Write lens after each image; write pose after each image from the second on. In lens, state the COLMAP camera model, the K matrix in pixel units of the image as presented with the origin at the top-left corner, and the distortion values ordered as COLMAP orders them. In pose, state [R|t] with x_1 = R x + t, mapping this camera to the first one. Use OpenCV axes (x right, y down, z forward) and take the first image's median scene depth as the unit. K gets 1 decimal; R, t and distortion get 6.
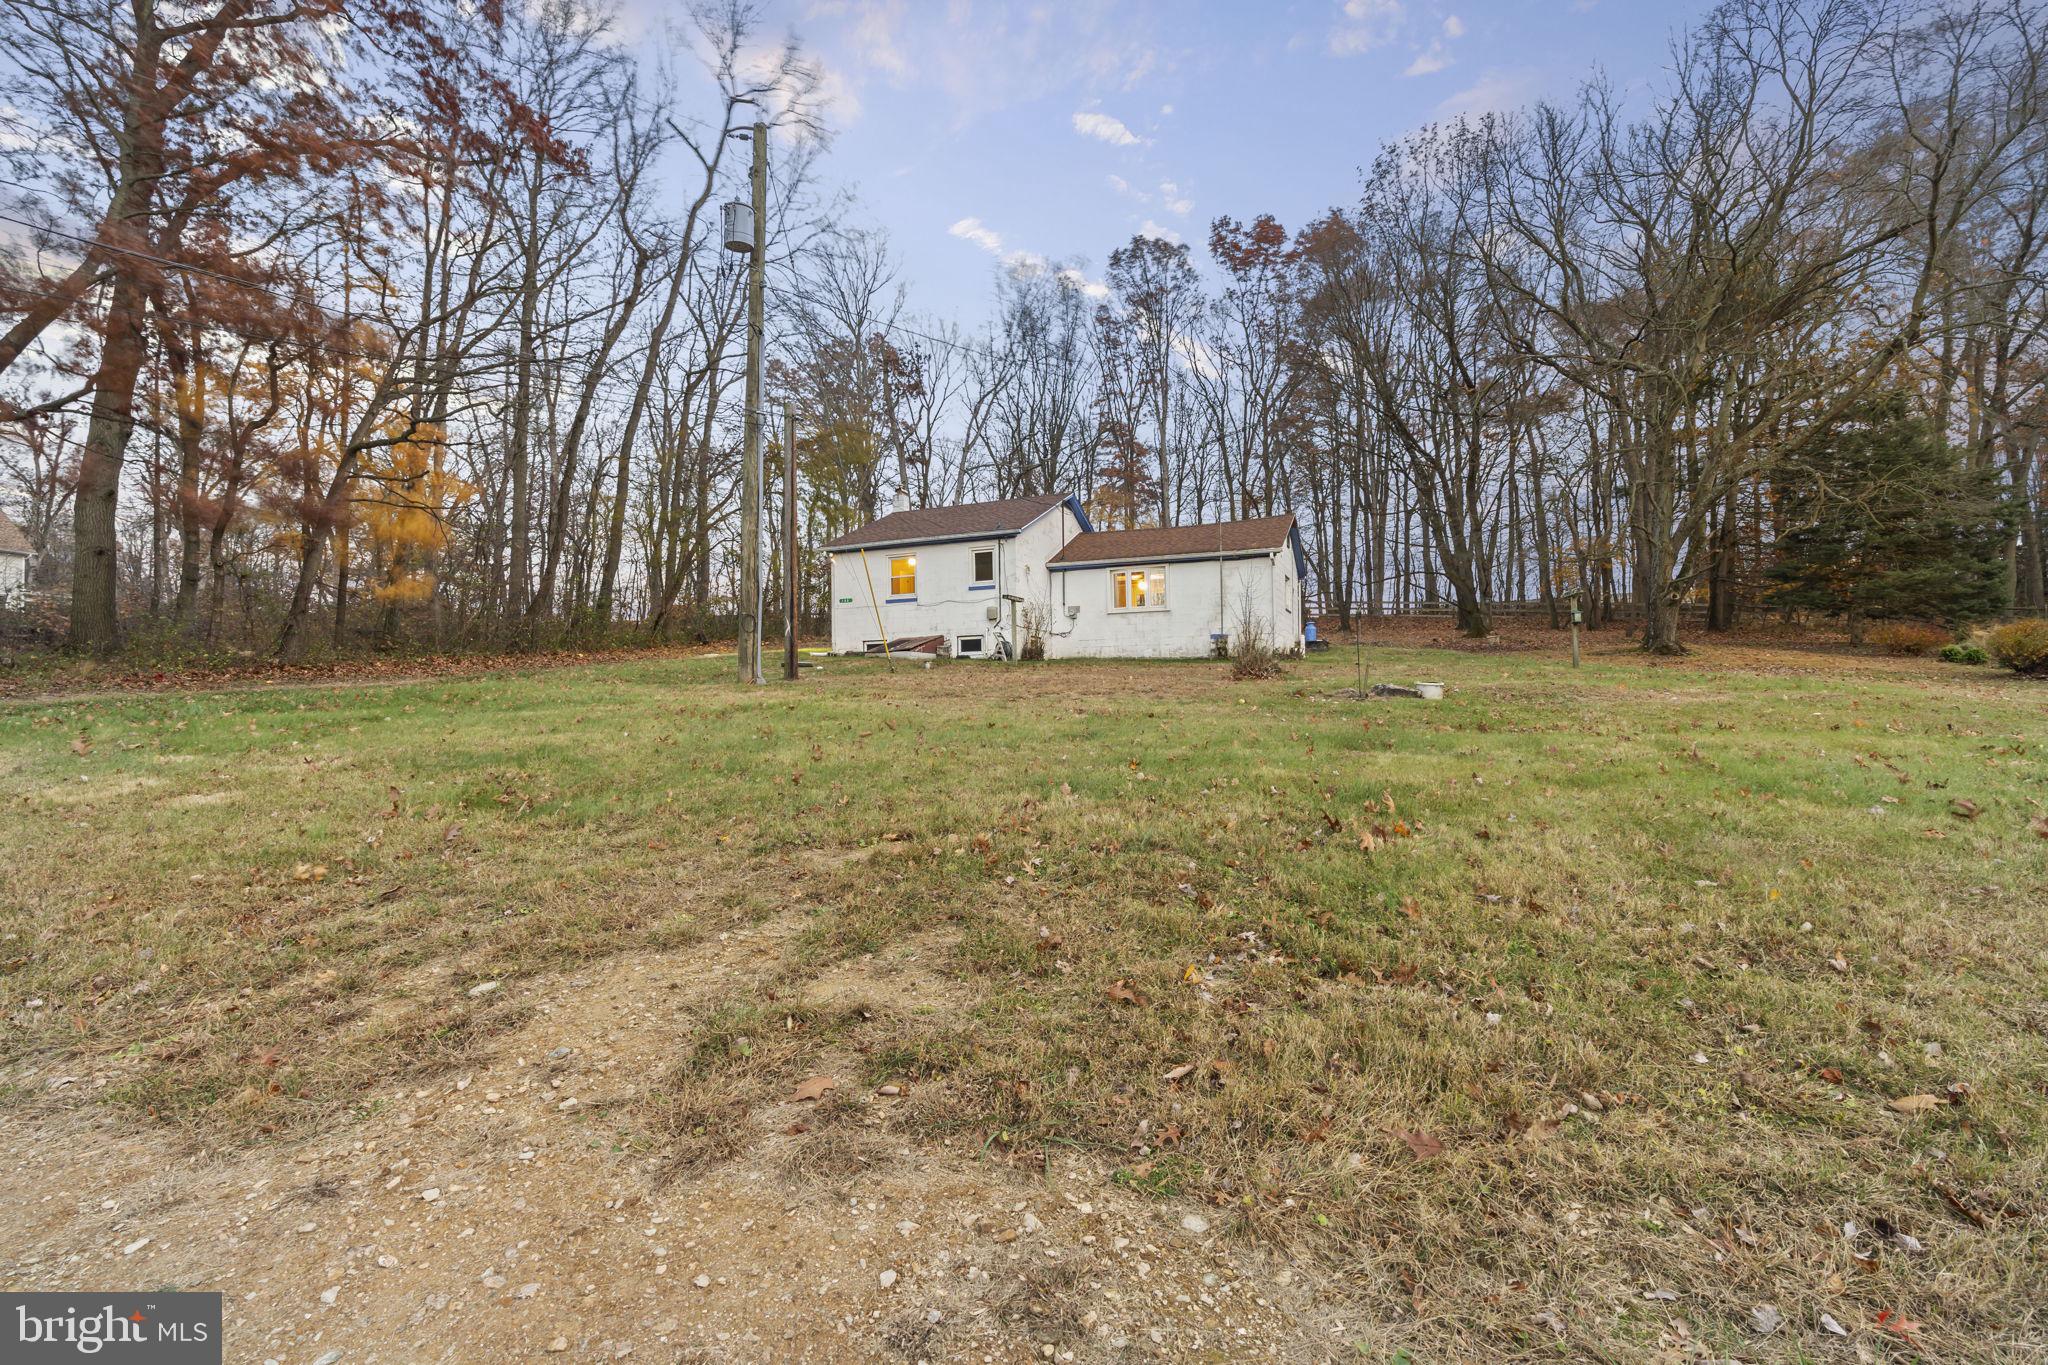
lens RADIAL K [[945.4, 0, 1016.1], [0, 945.4, 684.6], [0, 0, 1]] dist [-0.008995, 0.002898]
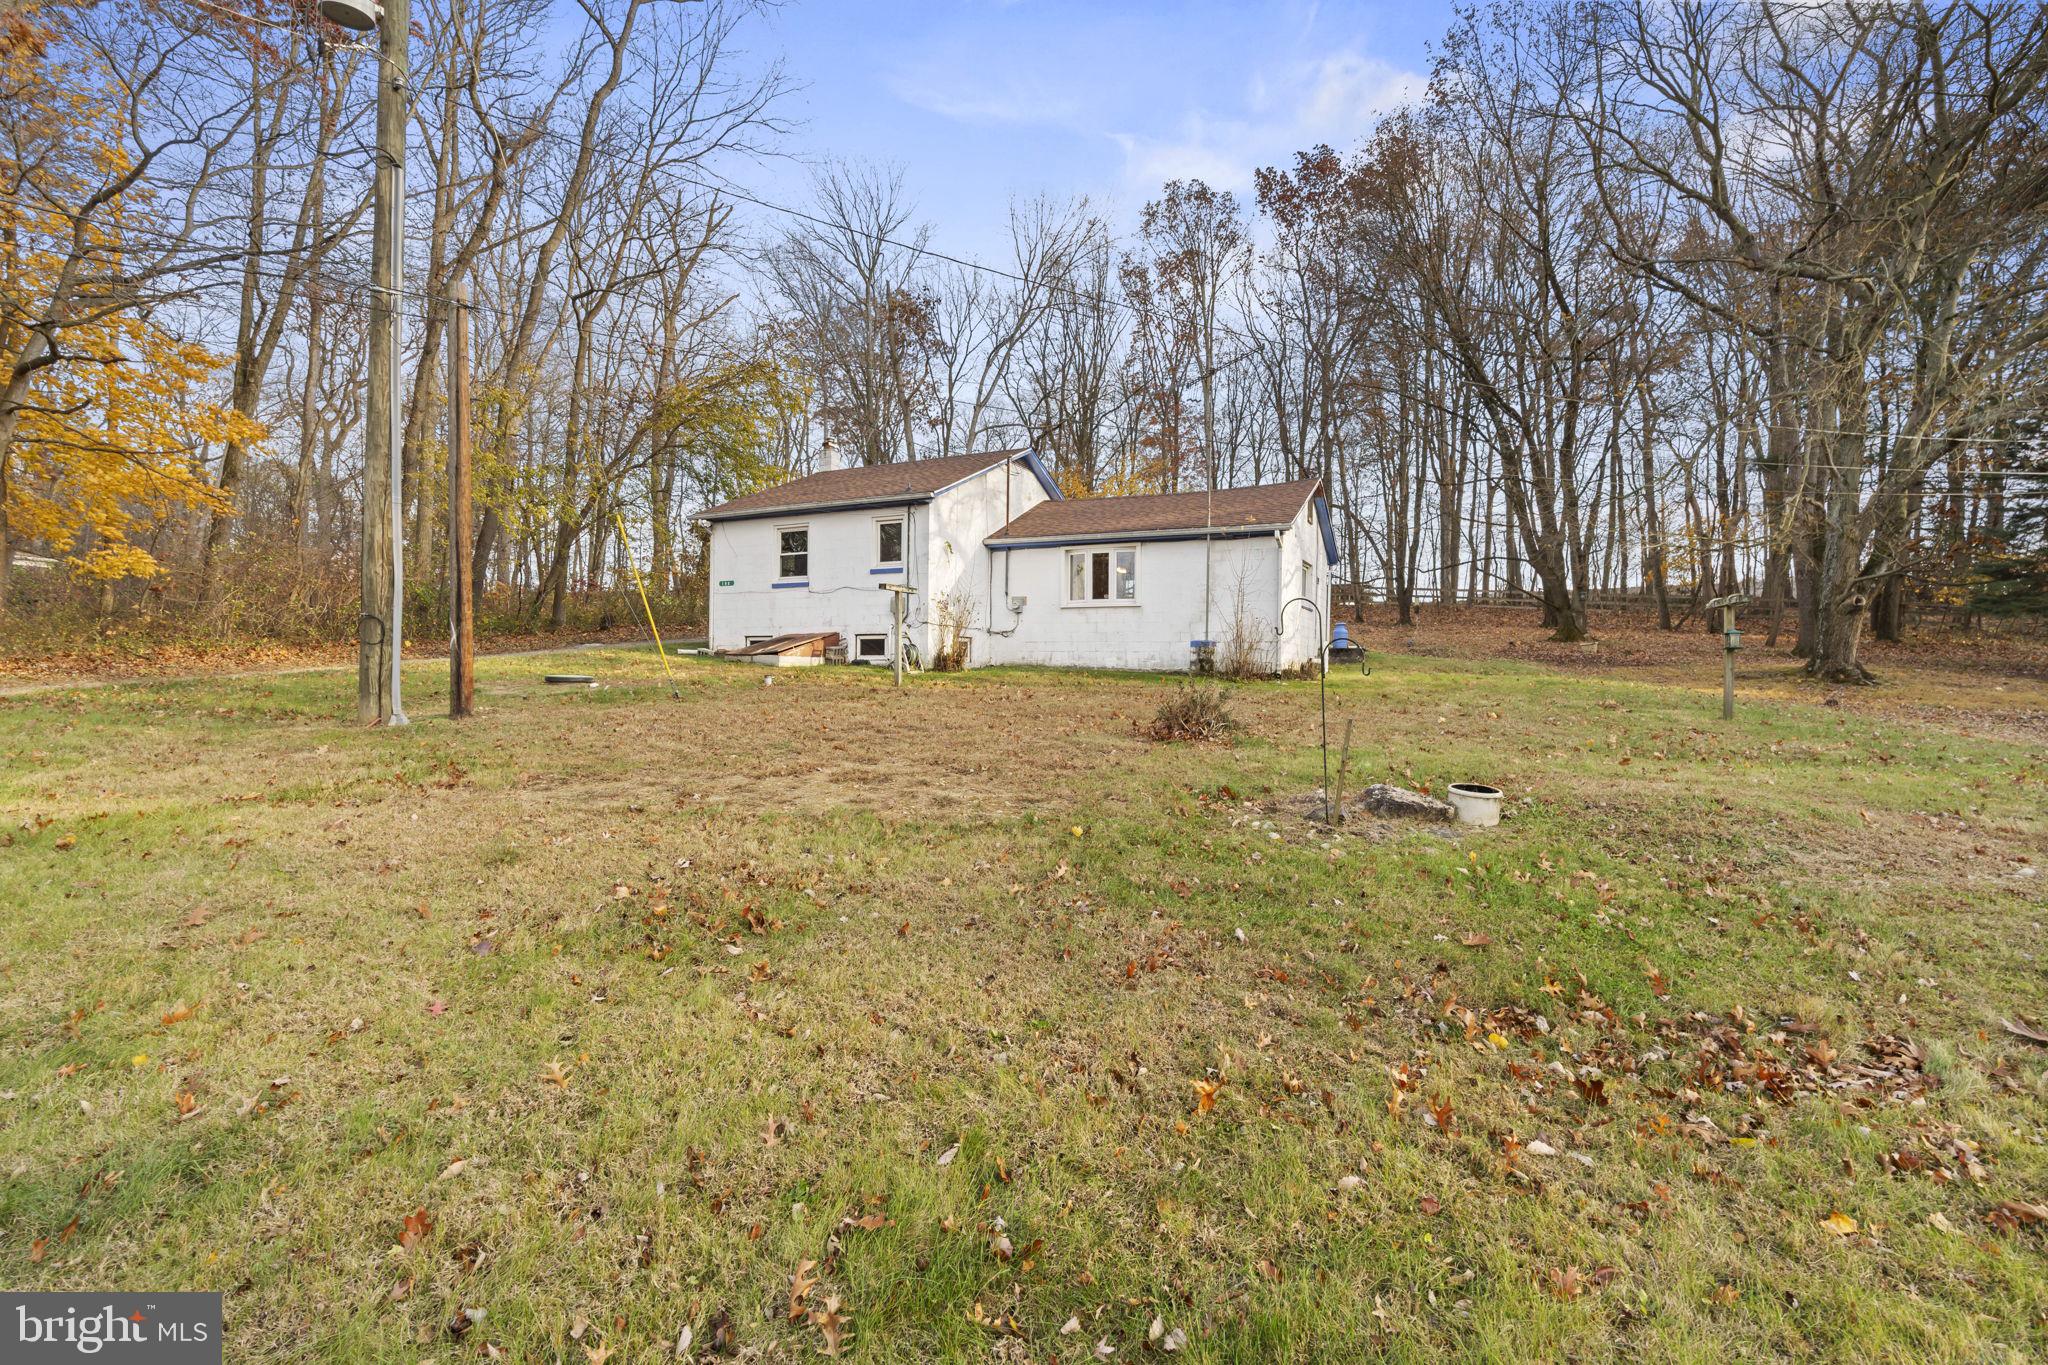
lens RADIAL K [[945.4, 0, 1027.7], [0, 945.4, 662.1], [0, 0, 1]] dist [-0.008995, 0.002898]
pose [[0.997555, 0.024955, -0.065282, 0.104354], [-0.024692, 0.999683, 0.004820, -0.030063], [0.065382, -0.003196, 0.997855, 0.212936]]
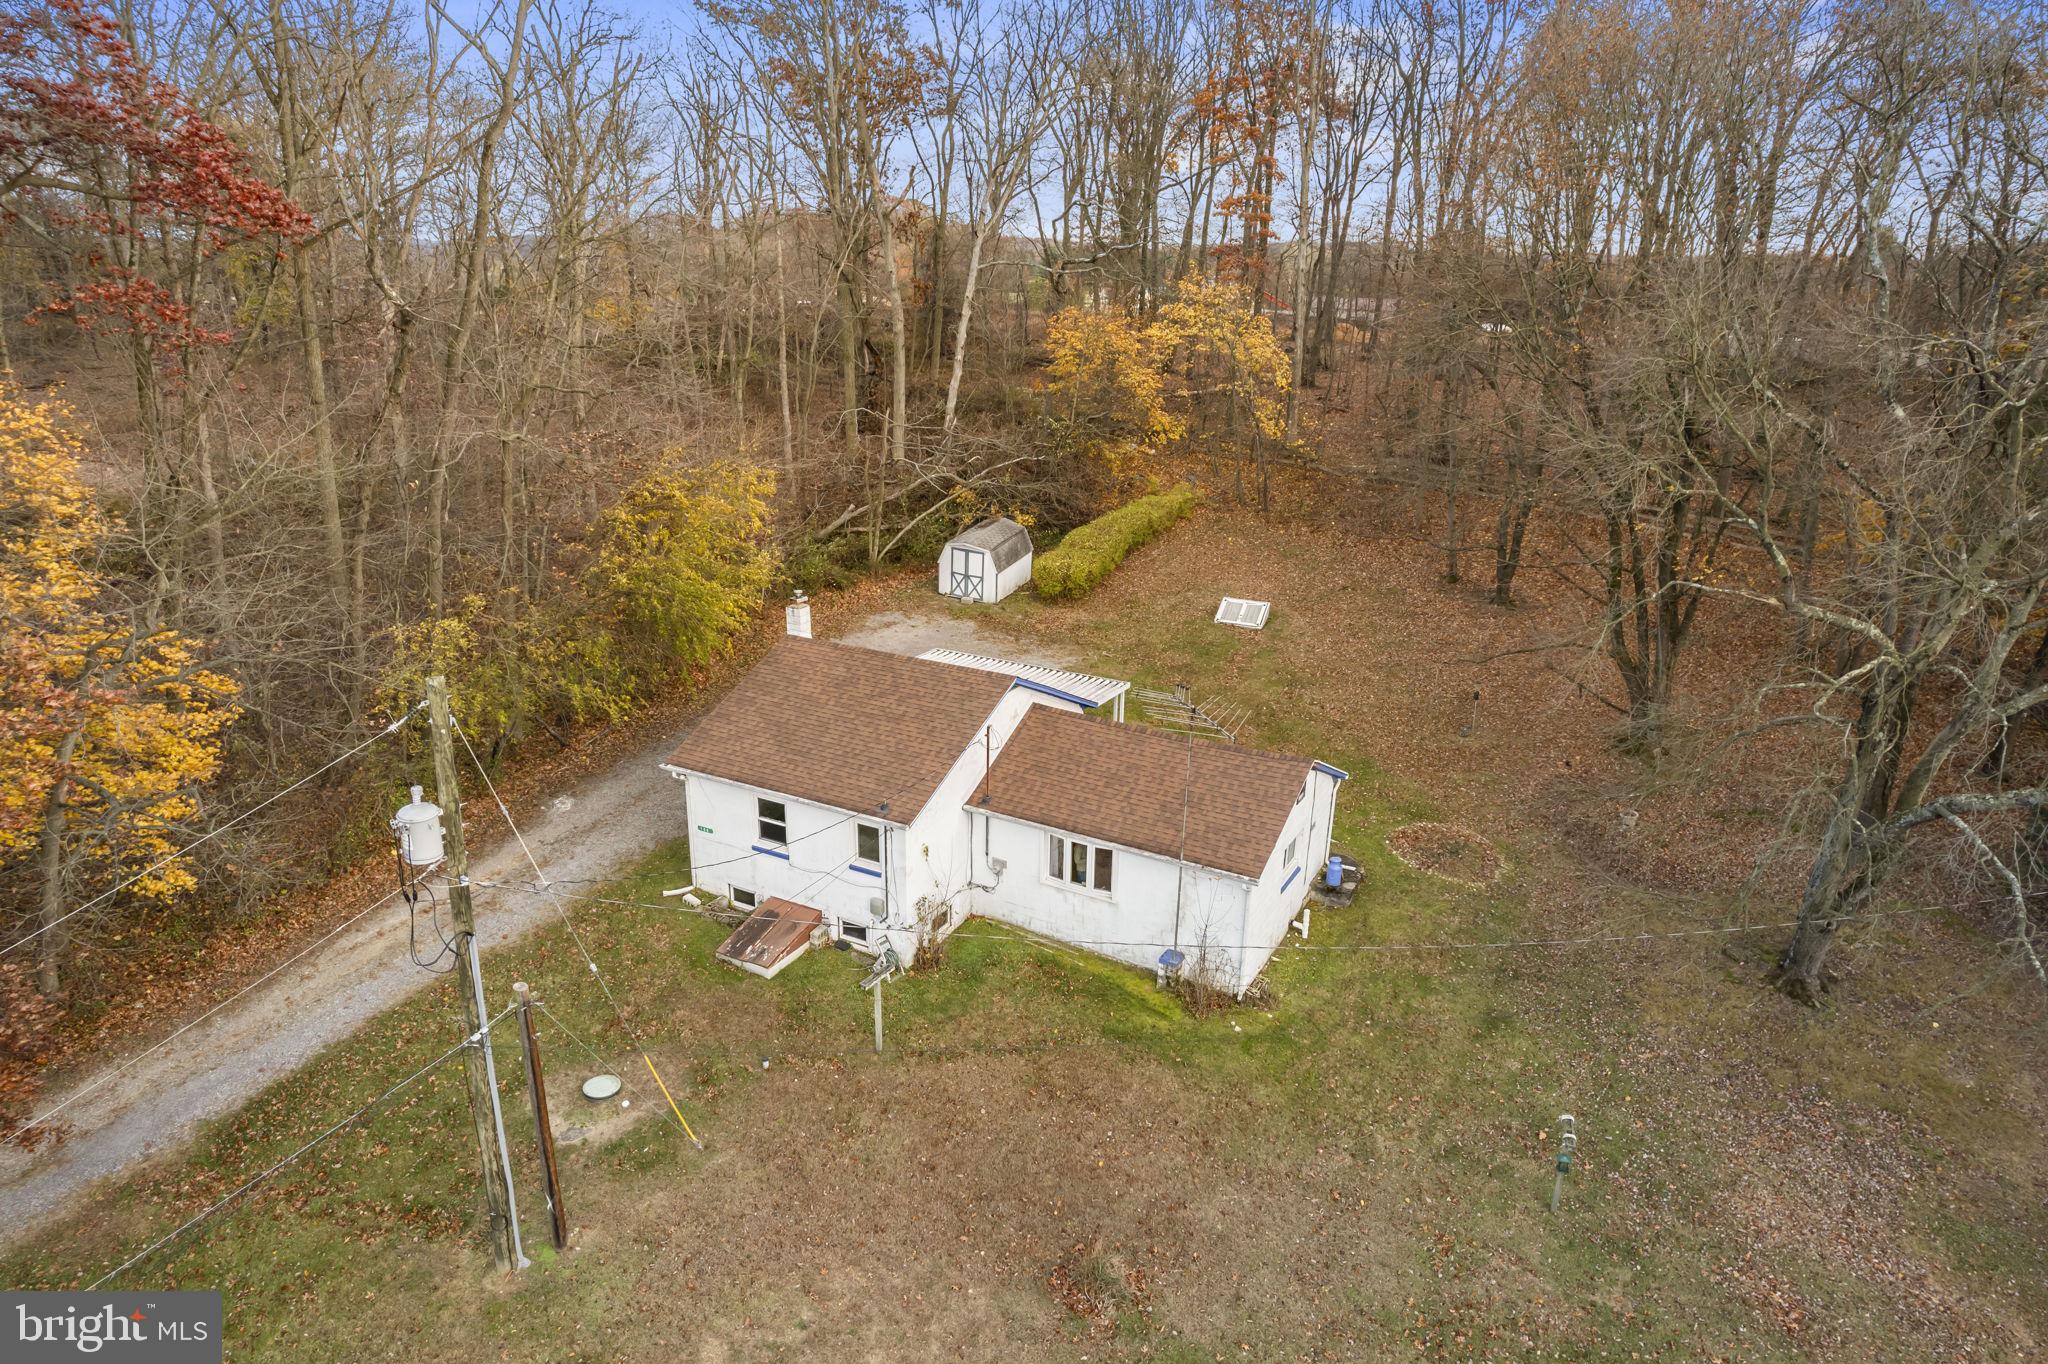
lens RADIAL K [[1383.1, 0, 1026.8], [0, 1383.1, 678.3], [0, 0, 1]] dist [-0.040445, 0.010278]
pose [[0.993817, 0.063186, -0.091302, 0.152845], [-0.028657, 0.940393, 0.338880, -0.519987], [0.107273, -0.334168, 0.936389, 0.018060]]
